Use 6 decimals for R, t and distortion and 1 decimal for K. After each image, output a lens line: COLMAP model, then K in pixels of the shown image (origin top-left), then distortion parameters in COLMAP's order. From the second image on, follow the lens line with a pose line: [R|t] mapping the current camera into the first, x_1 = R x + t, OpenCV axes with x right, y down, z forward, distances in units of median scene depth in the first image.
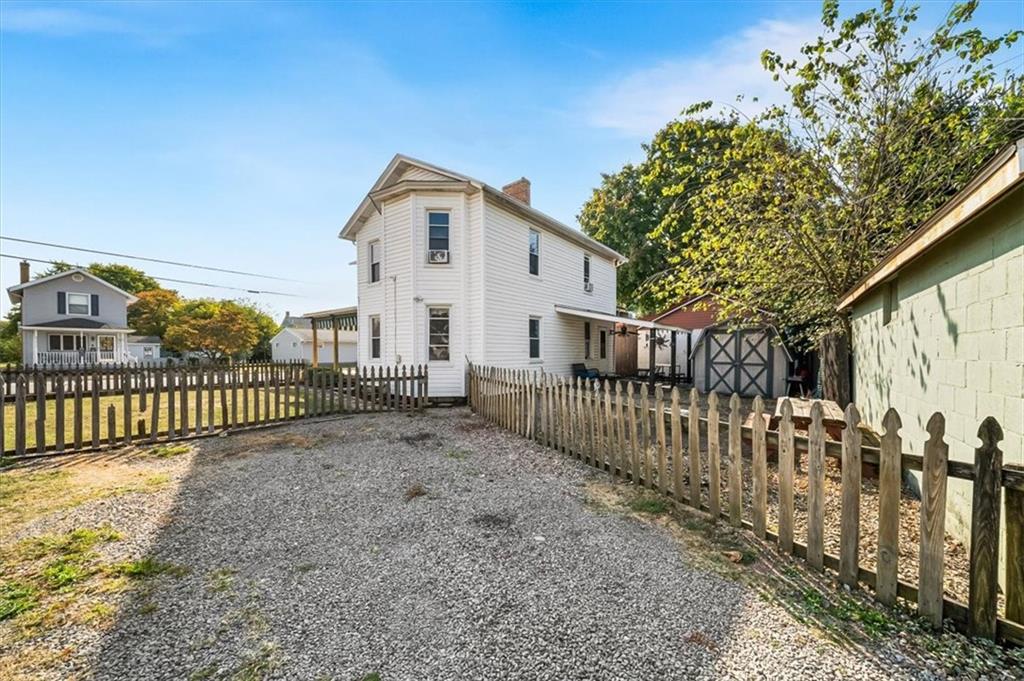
lens RADIAL K [[359.7, 0, 508.0], [0, 359.7, 354.9], [0, 0, 1]] dist [0.000437, -0.000044]
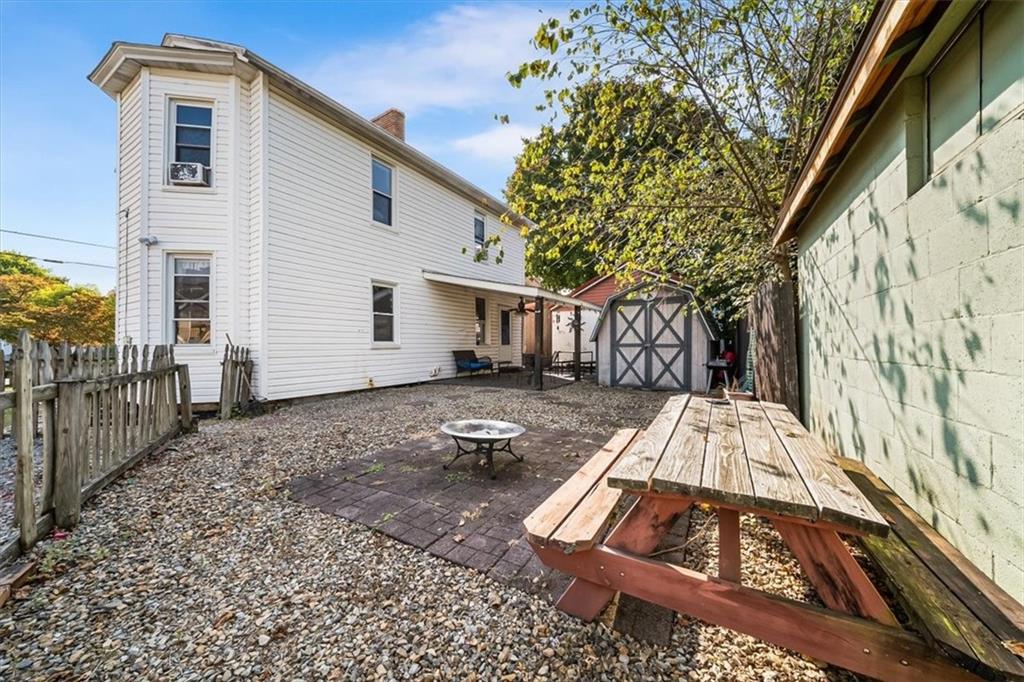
lens RADIAL K [[368.0, 0, 512.7], [0, 368.0, 345.7], [0, 0, 1]] dist [0.000526, -0.000085]
pose [[0.988556, -0.010609, 0.150483, 0.249823], [0.011462, 0.999923, -0.004798, 0.026025], [-0.150420, 0.006468, 0.988601, 0.295317]]
